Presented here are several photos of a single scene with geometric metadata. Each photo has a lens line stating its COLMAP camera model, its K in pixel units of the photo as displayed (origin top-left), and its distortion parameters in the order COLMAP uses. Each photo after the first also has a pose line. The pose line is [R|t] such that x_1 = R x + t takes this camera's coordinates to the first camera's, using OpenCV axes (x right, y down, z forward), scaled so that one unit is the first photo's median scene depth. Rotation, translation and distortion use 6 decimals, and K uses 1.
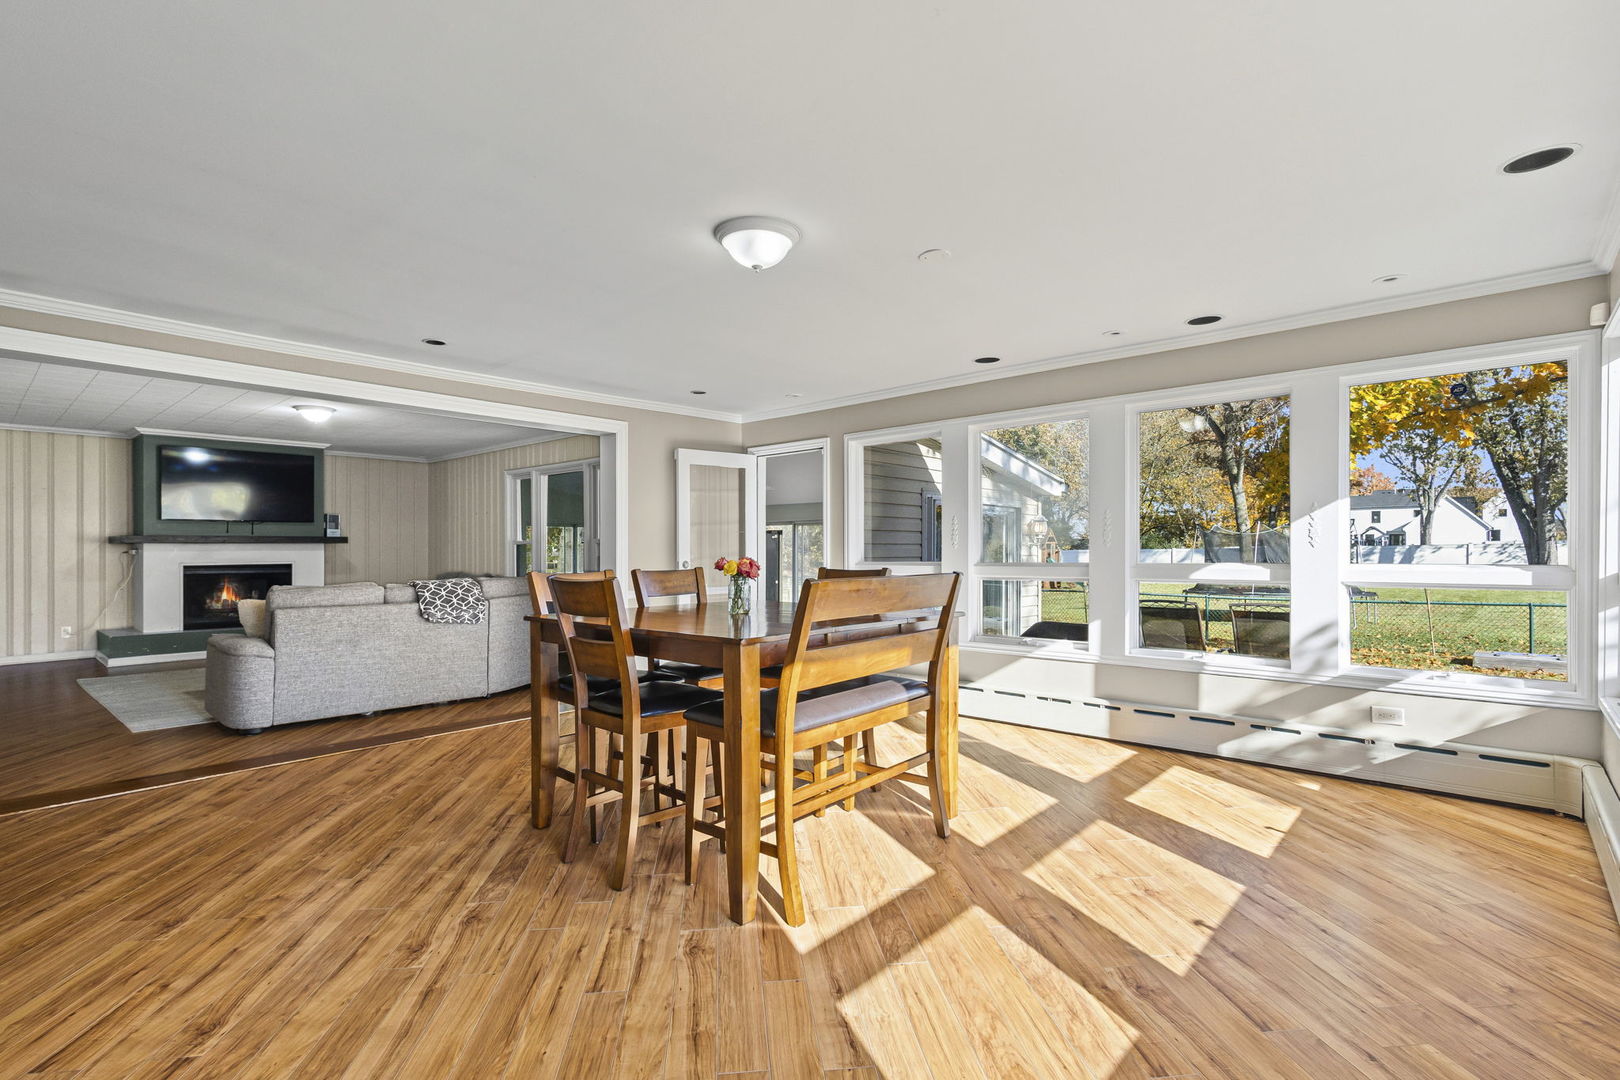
lens RADIAL K [[767.9, 0, 810.0], [0, 767.9, 540.0], [0, 0, 1]] dist [-0.001426, -0.000451]
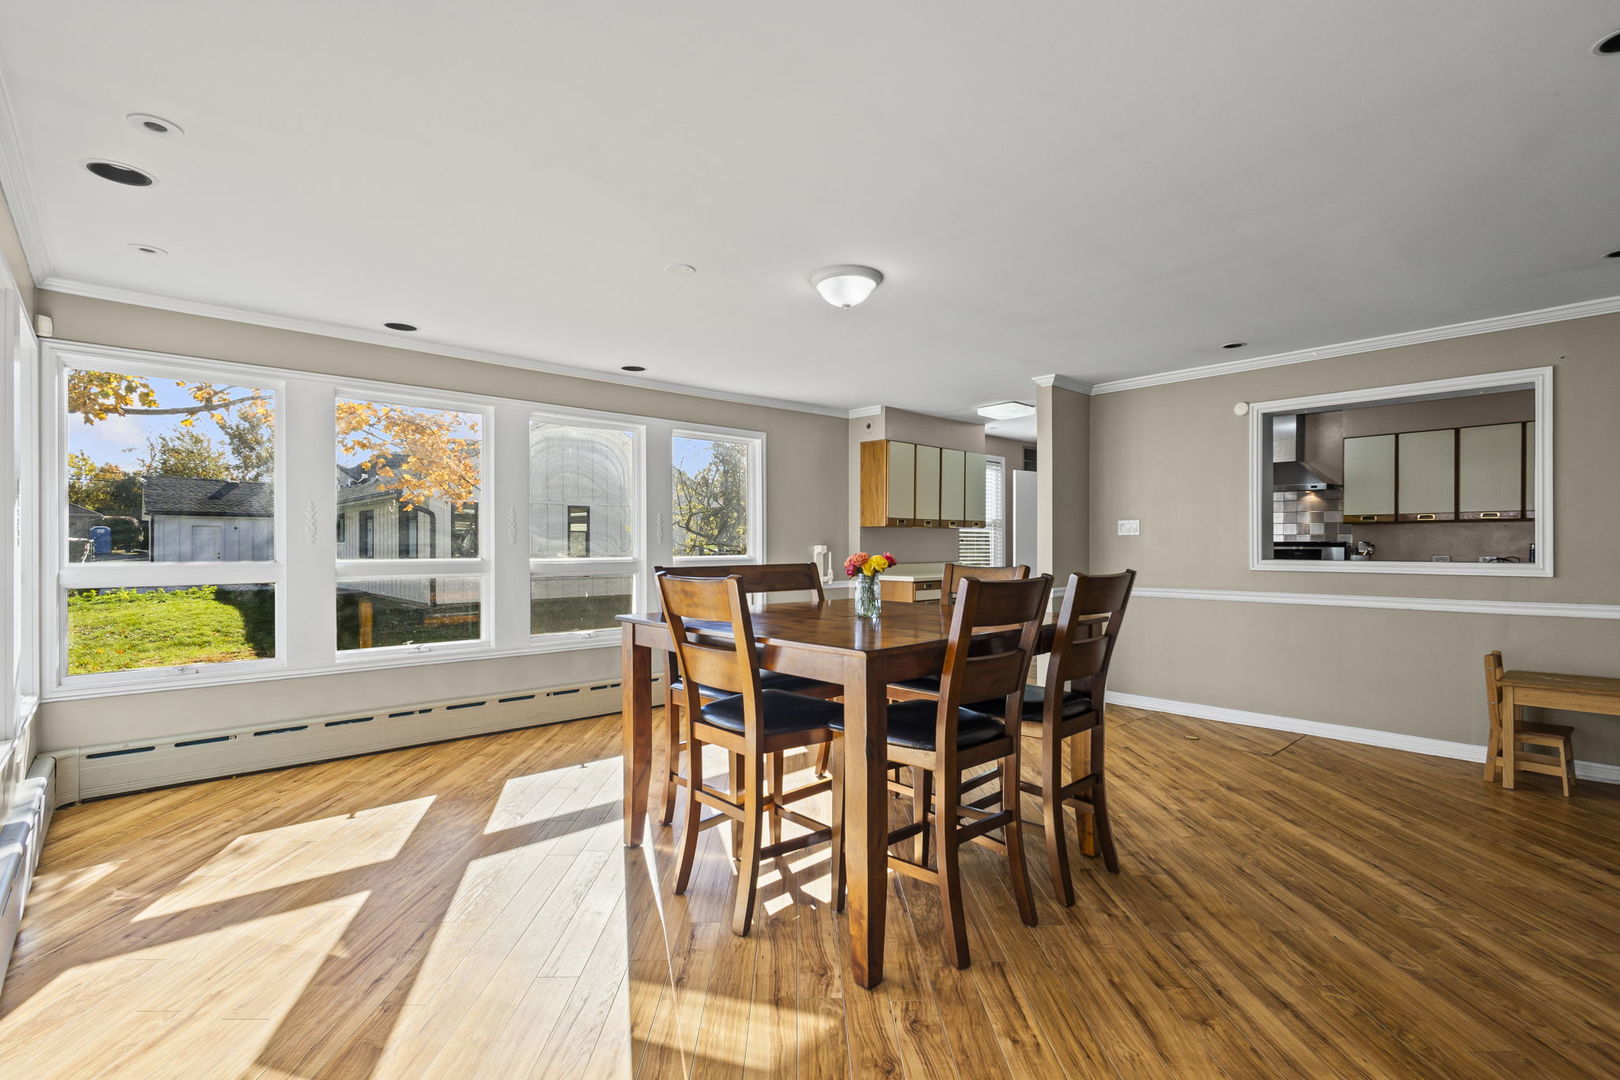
lens RADIAL K [[767.9, 0, 810.0], [0, 767.9, 540.0], [0, 0, 1]] dist [-0.001426, -0.000451]
pose [[-0.995192, 0.007079, 0.097691, -0.114273], [0.005211, 0.999799, -0.019360, 0.025190], [-0.097808, -0.018757, -0.995029, 1.904173]]
